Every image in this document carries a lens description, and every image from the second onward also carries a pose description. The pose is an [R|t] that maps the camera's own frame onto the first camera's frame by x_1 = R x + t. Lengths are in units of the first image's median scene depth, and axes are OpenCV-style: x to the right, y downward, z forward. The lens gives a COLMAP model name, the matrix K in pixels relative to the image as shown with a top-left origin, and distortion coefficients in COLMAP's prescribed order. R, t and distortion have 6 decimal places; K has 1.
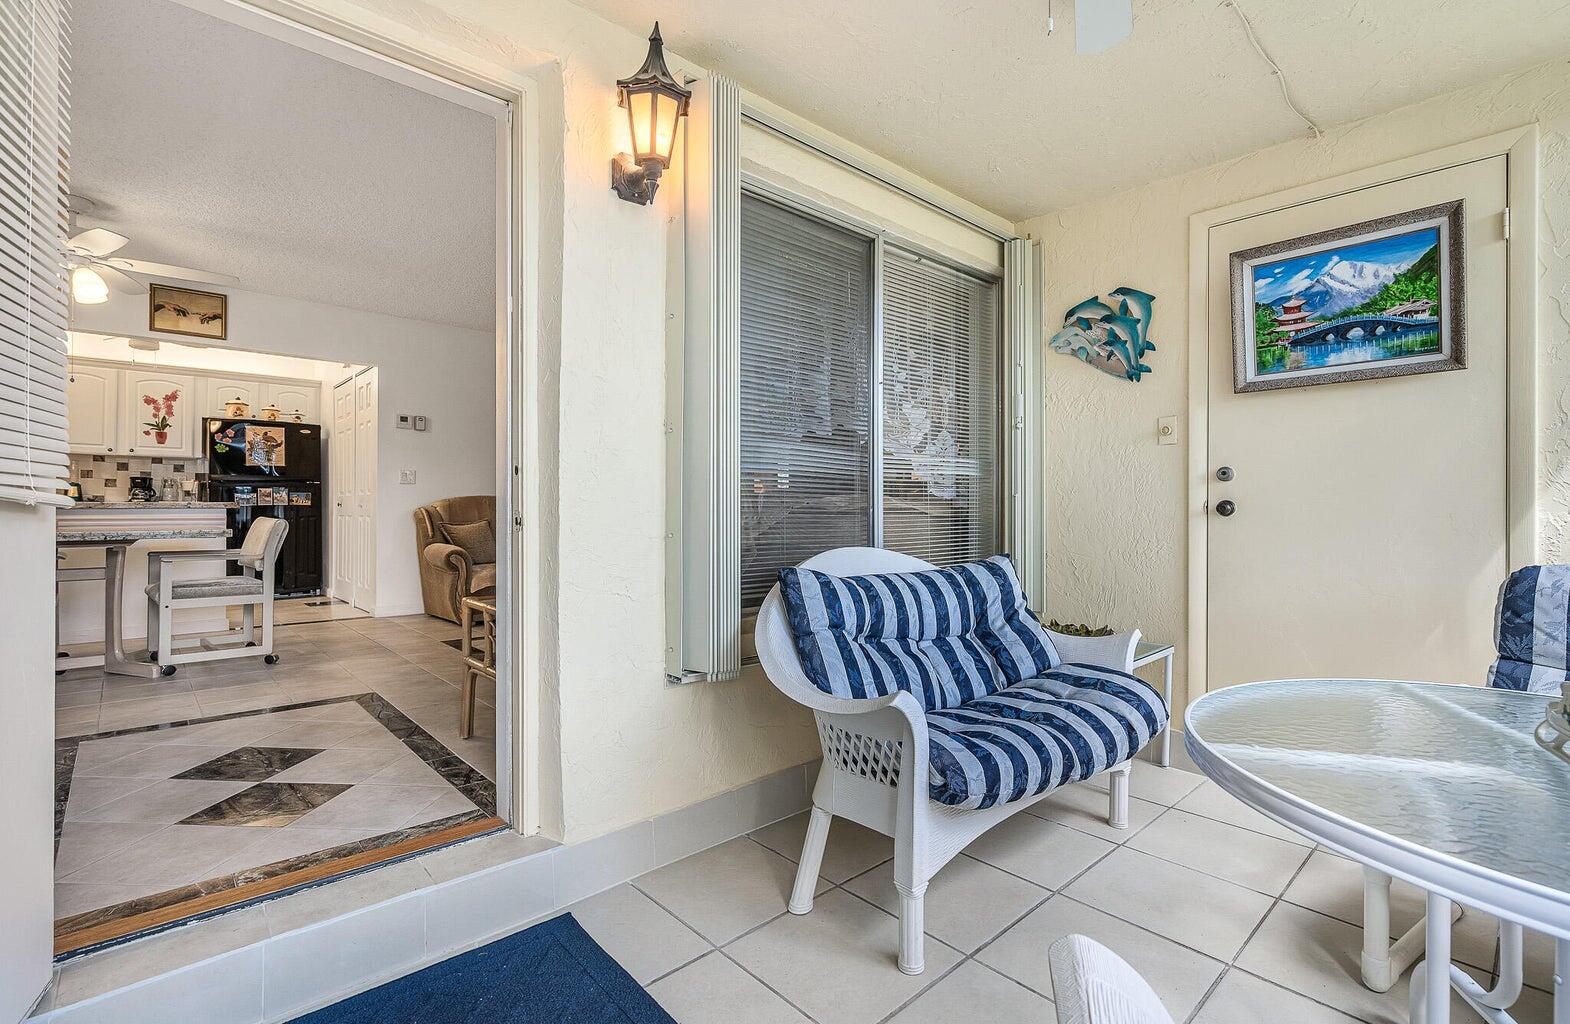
lens RADIAL K [[734.1, 0, 788.6], [0, 734.1, 510.7], [0, 0, 1]] dist [-0.013868, 0.000344]
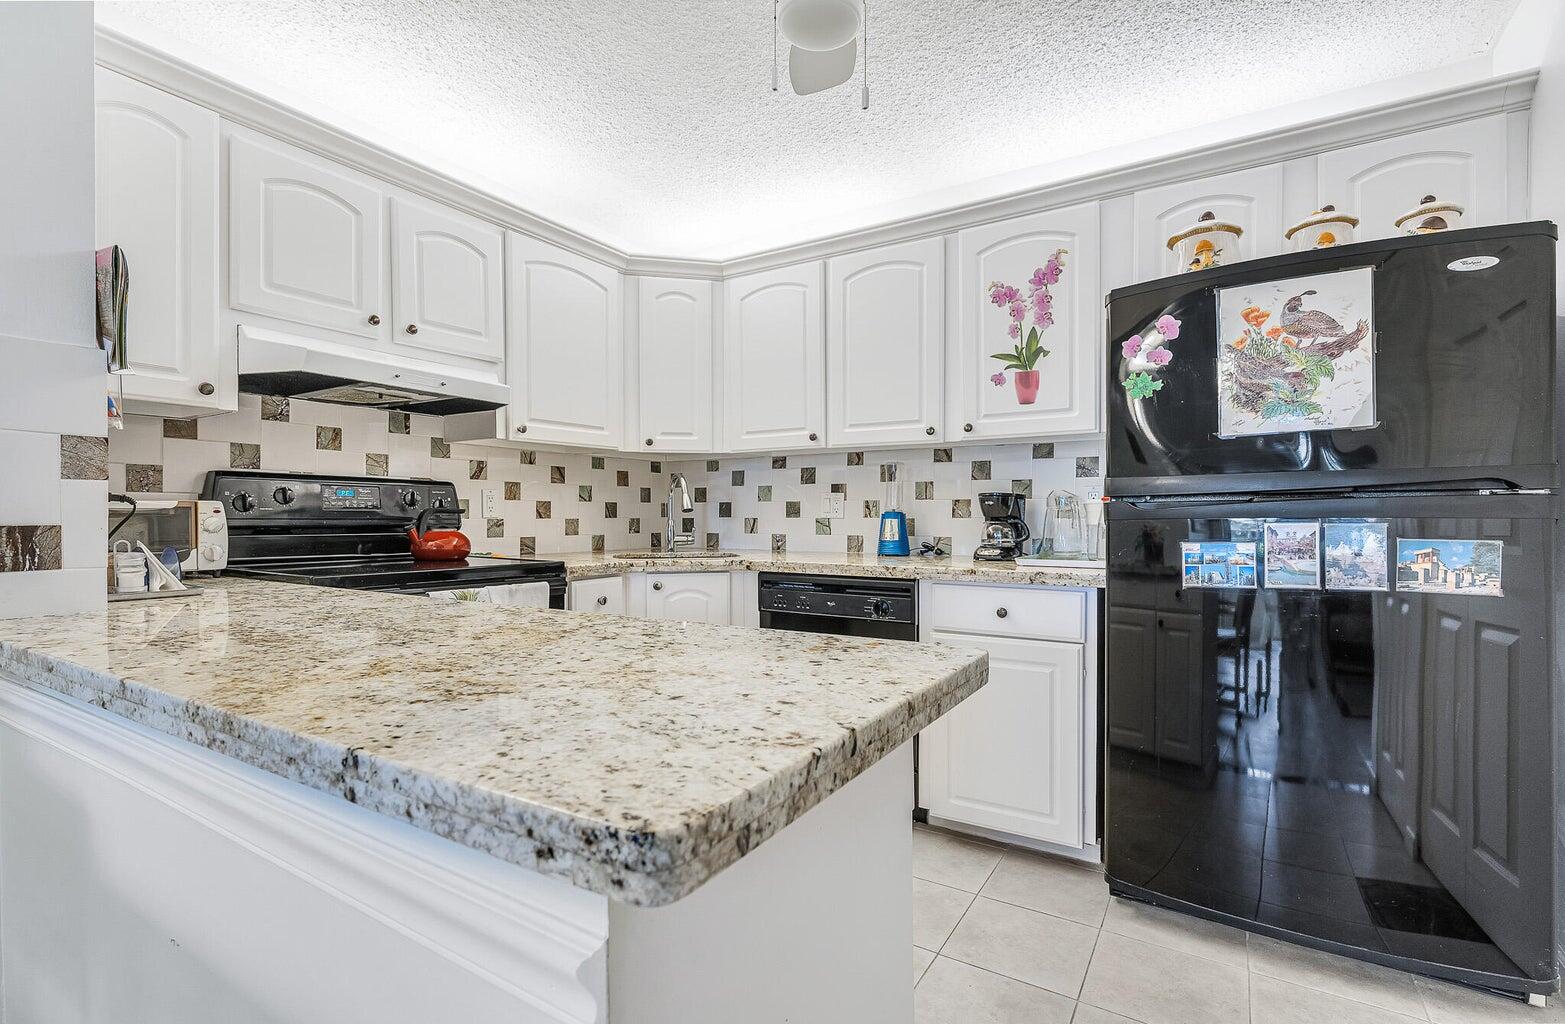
lens RADIAL K [[718.5, 0, 779.8], [0, 718.5, 519.0], [0, 0, 1]] dist [-0.018604, 0.002871]
pose [[0.232614, 0.004159, -0.972560, -0.531979], [0.002684, 0.999984, 0.004918, -0.034130], [0.972565, -0.003754, 0.232599, 0.789432]]
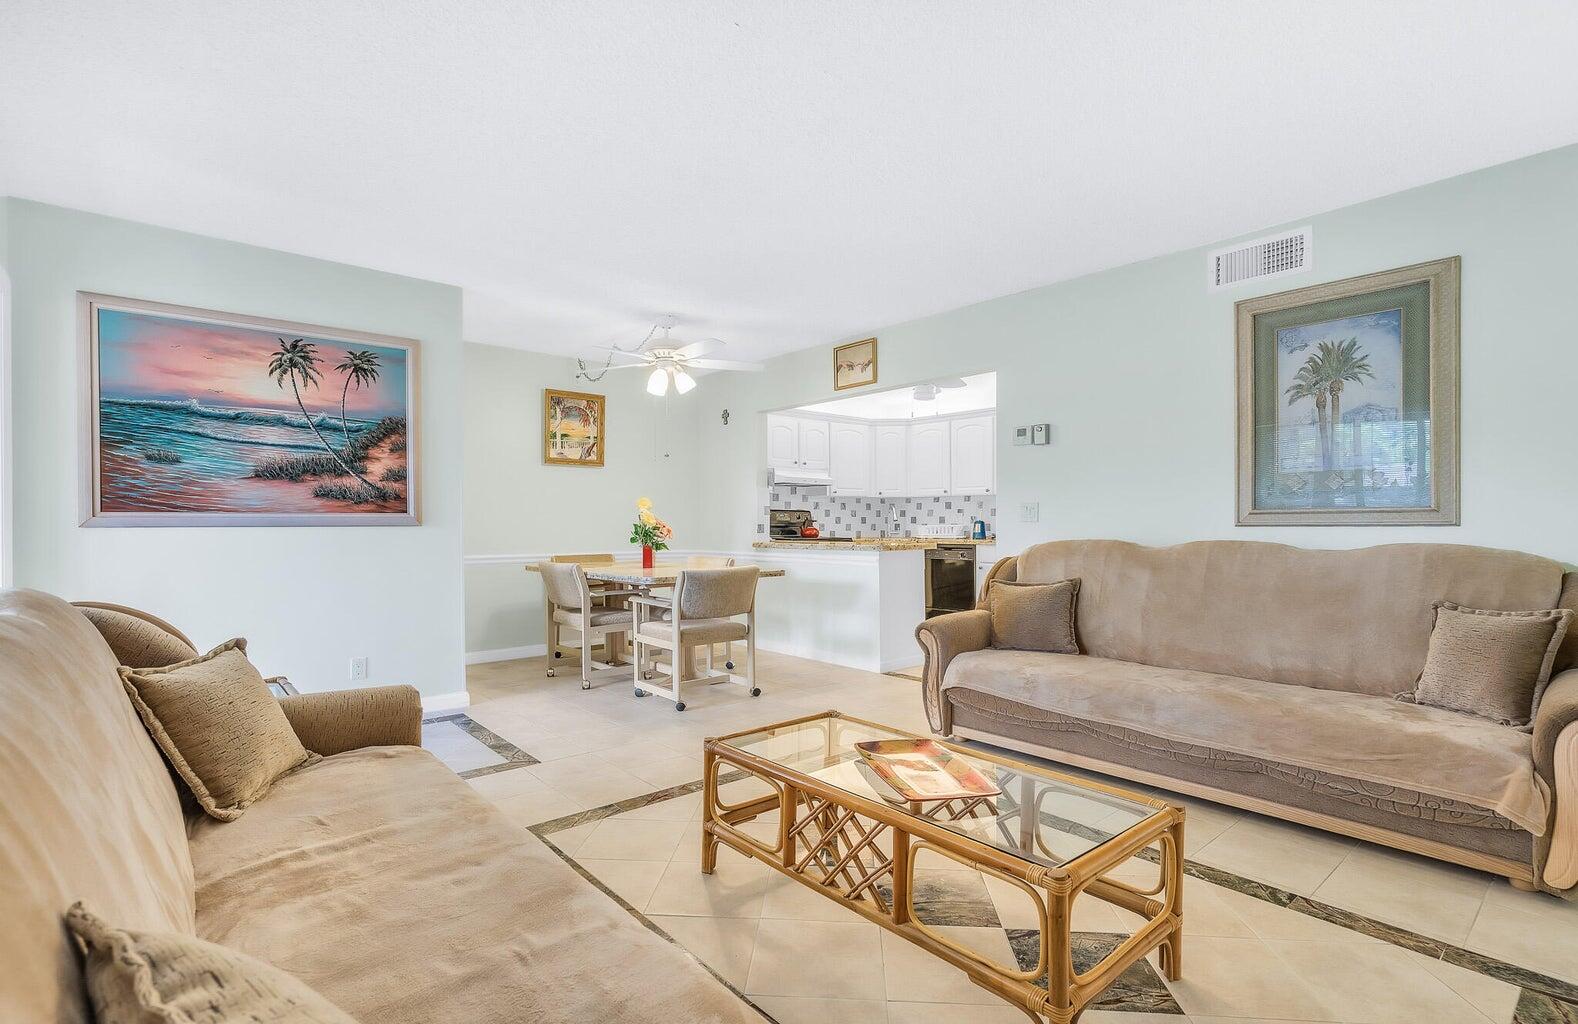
lens RADIAL K [[737.8, 0, 849.0], [0, 737.8, 526.8], [0, 0, 1]] dist [-0.013868, 0.000344]
pose [[0.003465, 0.004049, -0.999986, 0.187829], [0.003218, 0.999987, 0.004060, -0.032808], [0.999989, -0.003232, 0.003452, 0.761988]]
